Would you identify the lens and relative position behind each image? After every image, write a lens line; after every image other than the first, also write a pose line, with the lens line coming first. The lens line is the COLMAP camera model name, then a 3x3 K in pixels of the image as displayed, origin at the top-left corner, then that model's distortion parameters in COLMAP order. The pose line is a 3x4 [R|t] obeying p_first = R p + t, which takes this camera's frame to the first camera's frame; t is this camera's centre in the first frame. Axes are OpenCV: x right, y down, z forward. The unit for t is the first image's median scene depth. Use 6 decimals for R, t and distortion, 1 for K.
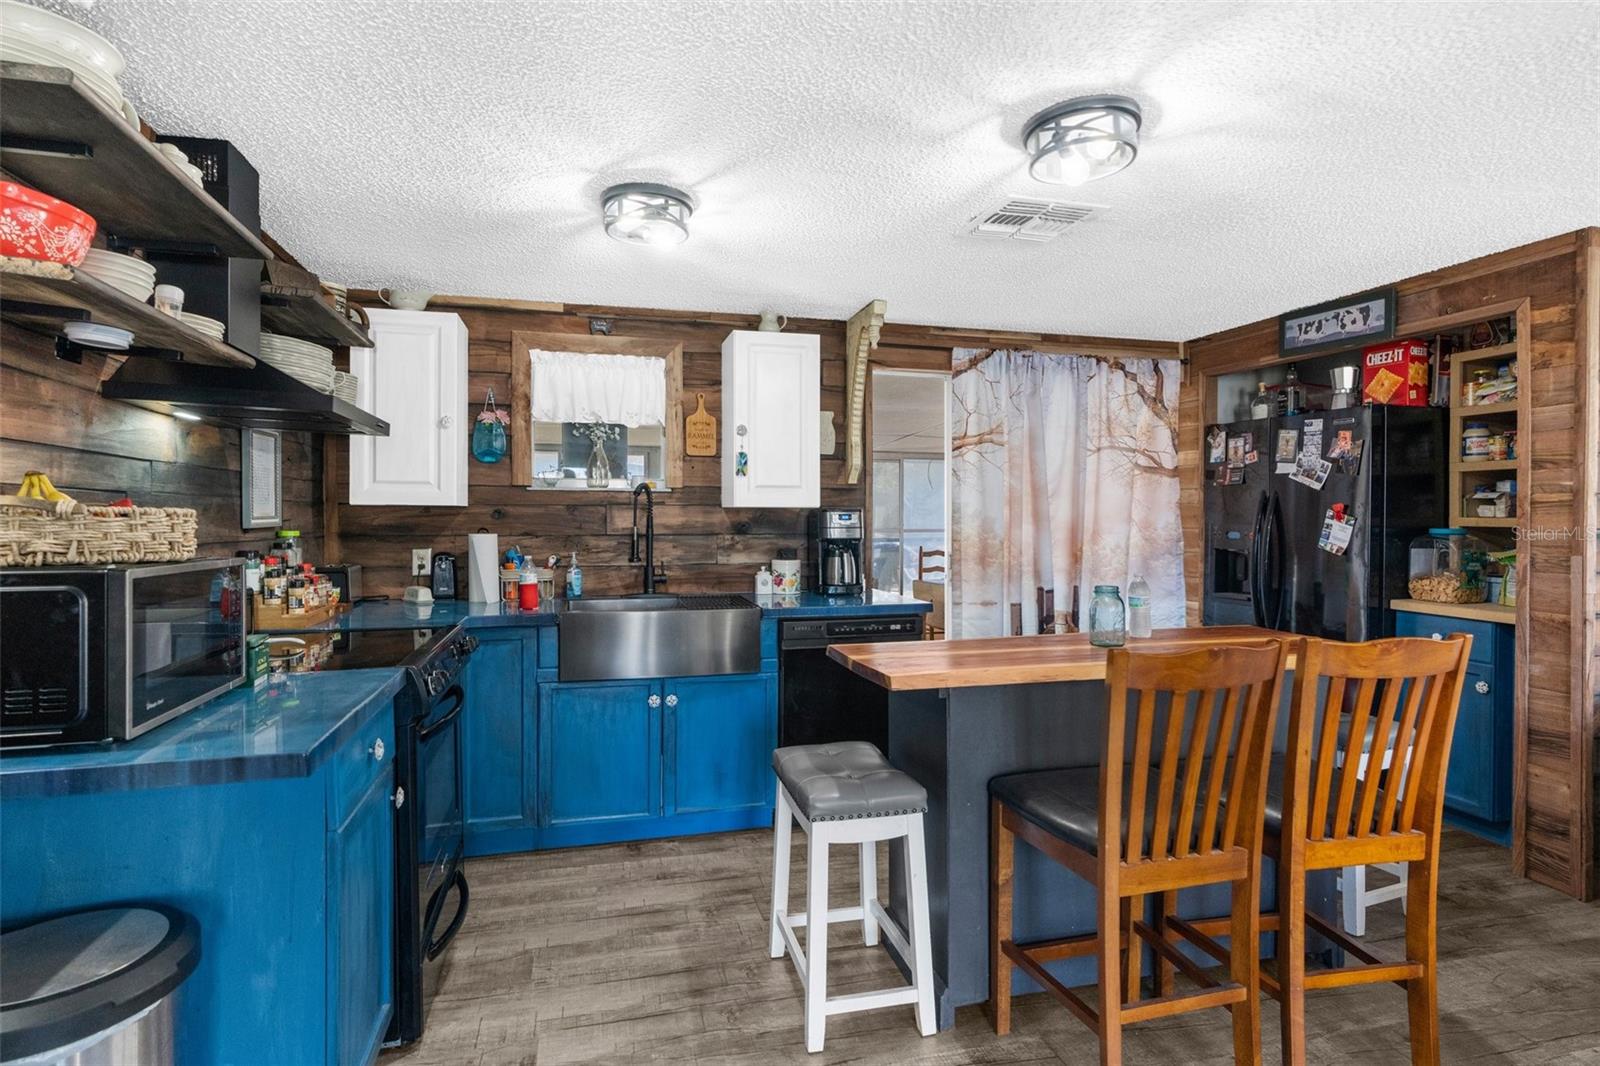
lens RADIAL K [[801.3, 0, 797.1], [0, 801.3, 528.3], [0, 0, 1]] dist [0.000891, 0.000363]
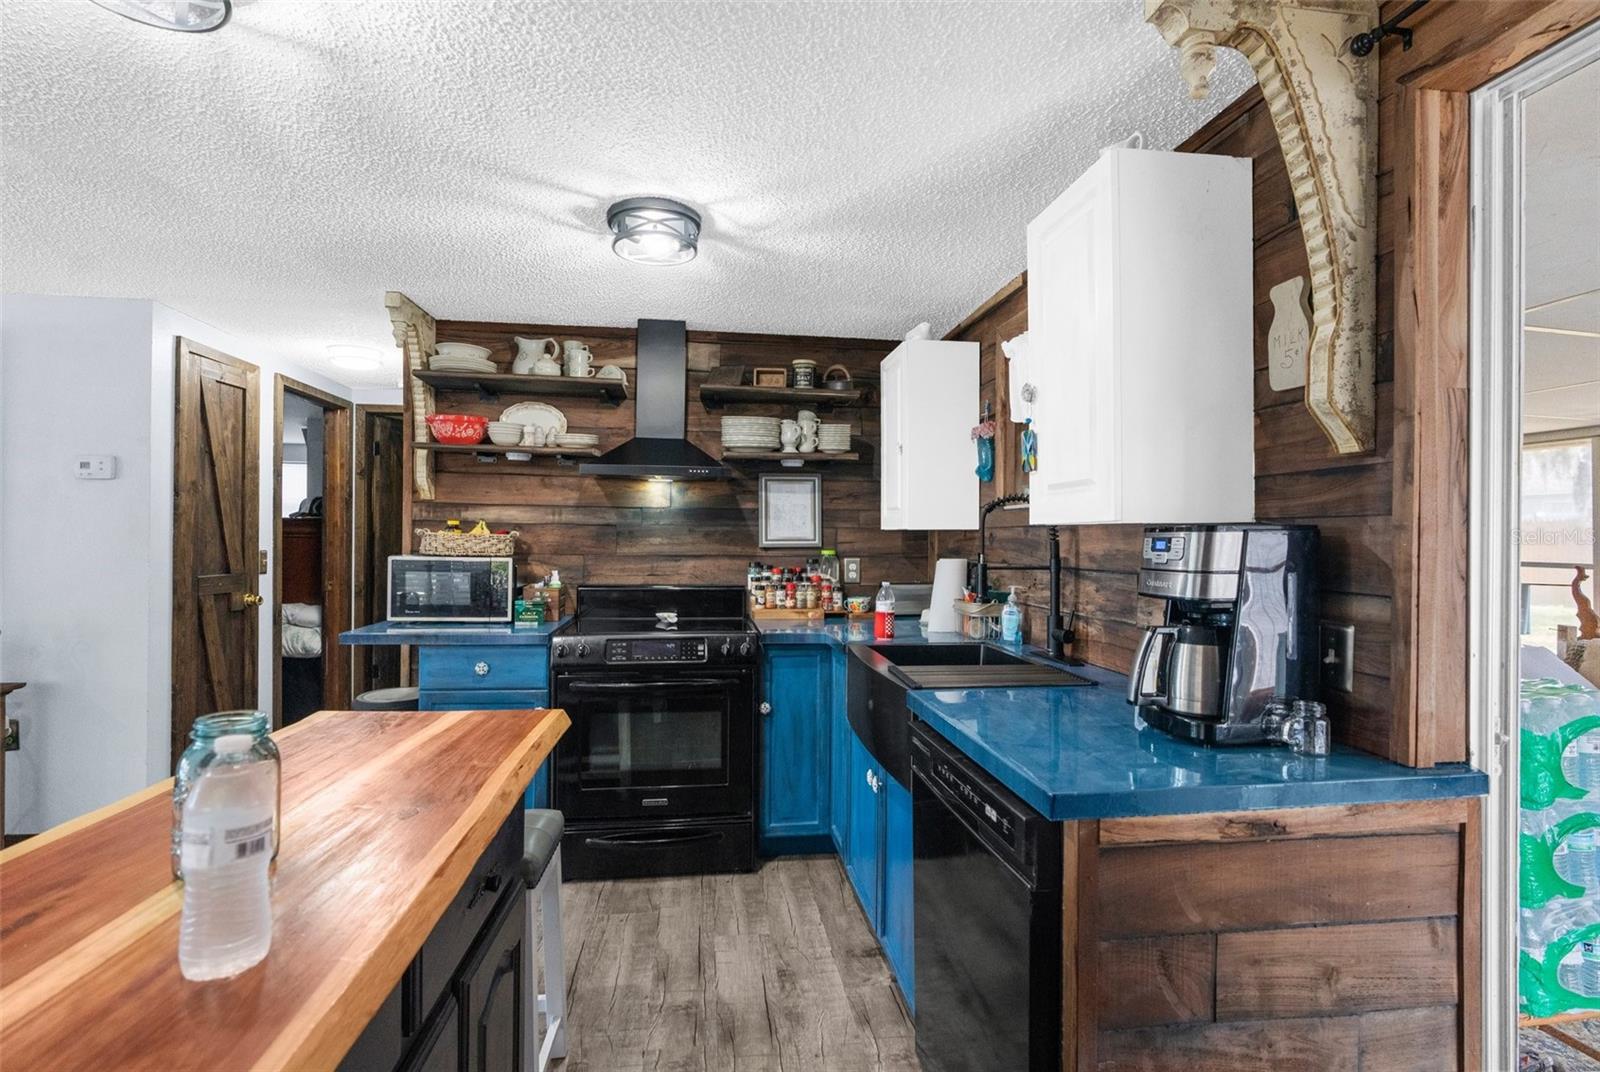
lens RADIAL K [[749.9, 0, 800.7], [0, 749.9, 538.1], [0, 0, 1]] dist [-0.015535, 0.007860]
pose [[-0.128102, -0.003828, -0.991754, 0.463773], [-0.020523, 0.999789, -0.001208, -0.011208], [0.991549, 0.020199, -0.128154, 0.859410]]
